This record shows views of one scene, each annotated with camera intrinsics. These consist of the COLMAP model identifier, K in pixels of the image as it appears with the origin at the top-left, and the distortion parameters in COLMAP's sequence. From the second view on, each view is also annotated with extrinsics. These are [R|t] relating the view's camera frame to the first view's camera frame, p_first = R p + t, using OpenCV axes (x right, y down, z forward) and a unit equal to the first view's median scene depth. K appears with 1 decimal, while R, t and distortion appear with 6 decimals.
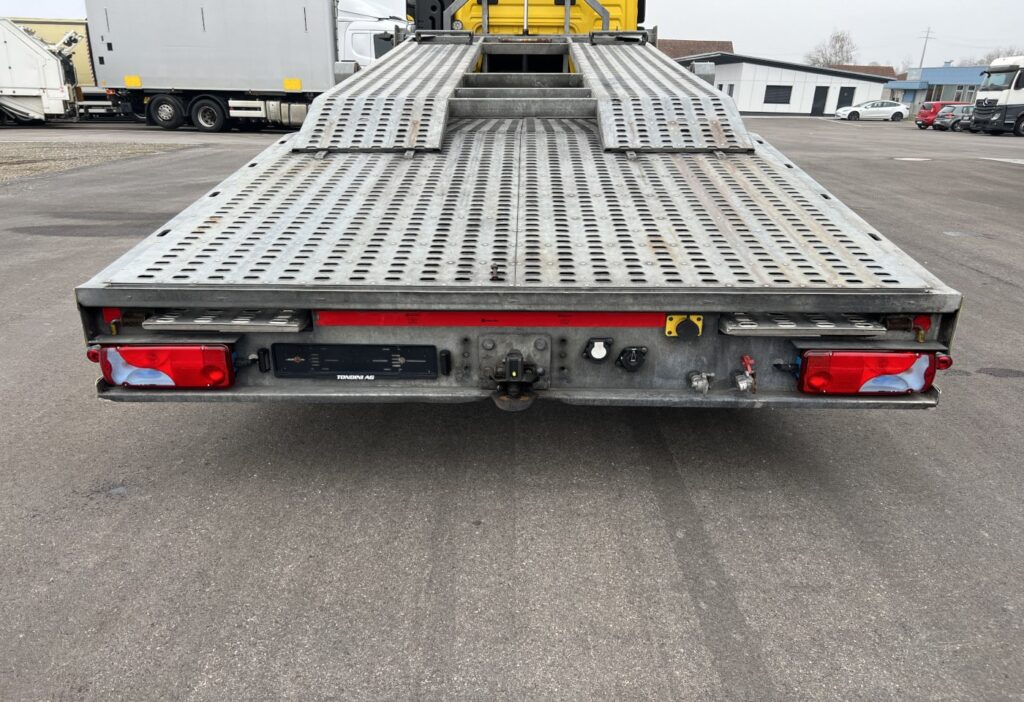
lens RADIAL K [[770.9, 0, 512.0], [0, 770.9, 387.0], [0, 0, 1]] dist [0.053613, -0.062903]
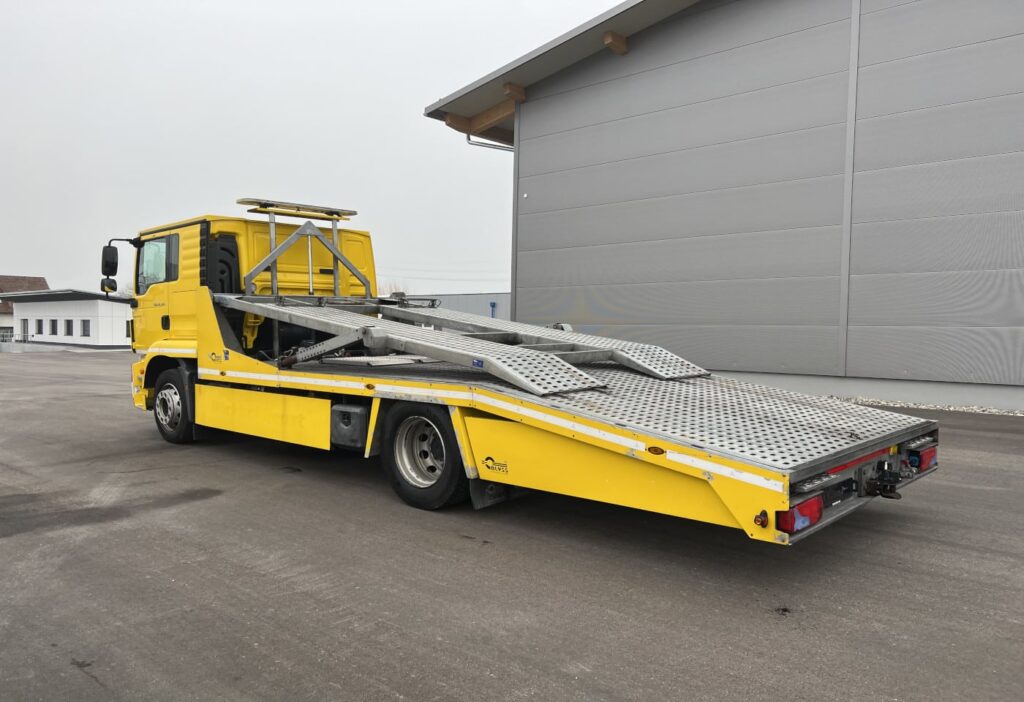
lens RADIAL K [[770.9, 0, 510.8], [0, 770.9, 339.9], [0, 0, 1]] dist [0.053613, -0.062903]
pose [[0.668504, -0.028376, 0.743167, -1.510920], [0.274837, 0.937960, -0.211412, -0.143902], [-0.691062, 0.345580, 0.634829, 0.172003]]
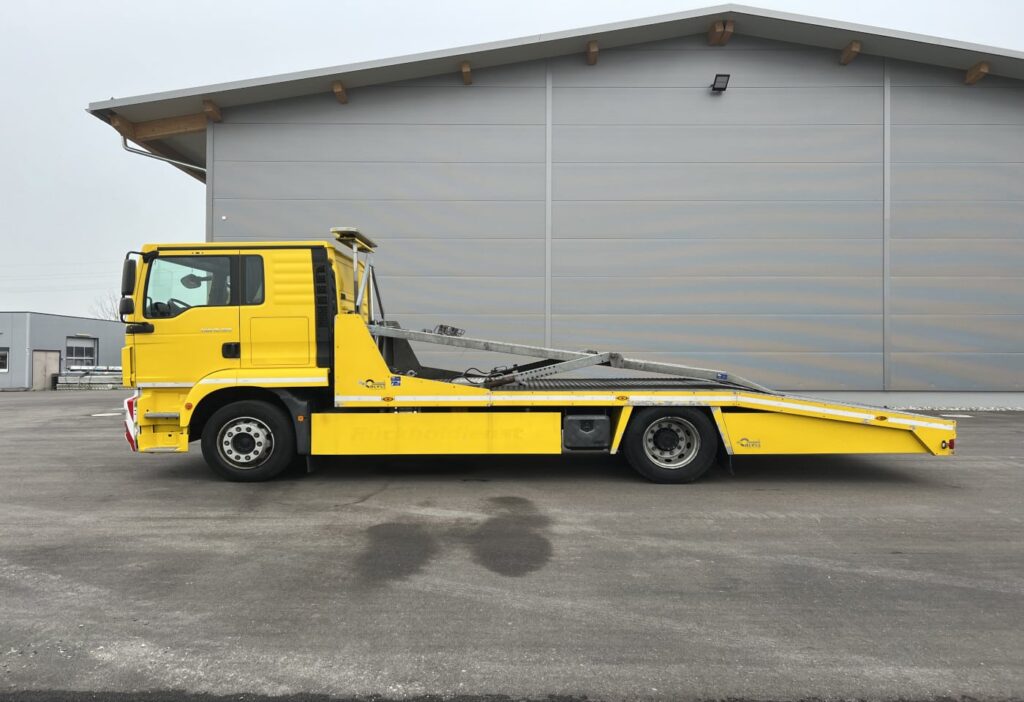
lens RADIAL K [[770.9, 0, 515.4], [0, 770.9, 349.7], [0, 0, 1]] dist [0.053613, -0.062903]
pose [[-0.010320, -0.009541, 0.999901, -2.737190], [0.362747, 0.931802, 0.012635, -0.800318], [-0.931830, 0.362842, -0.006155, 1.851152]]
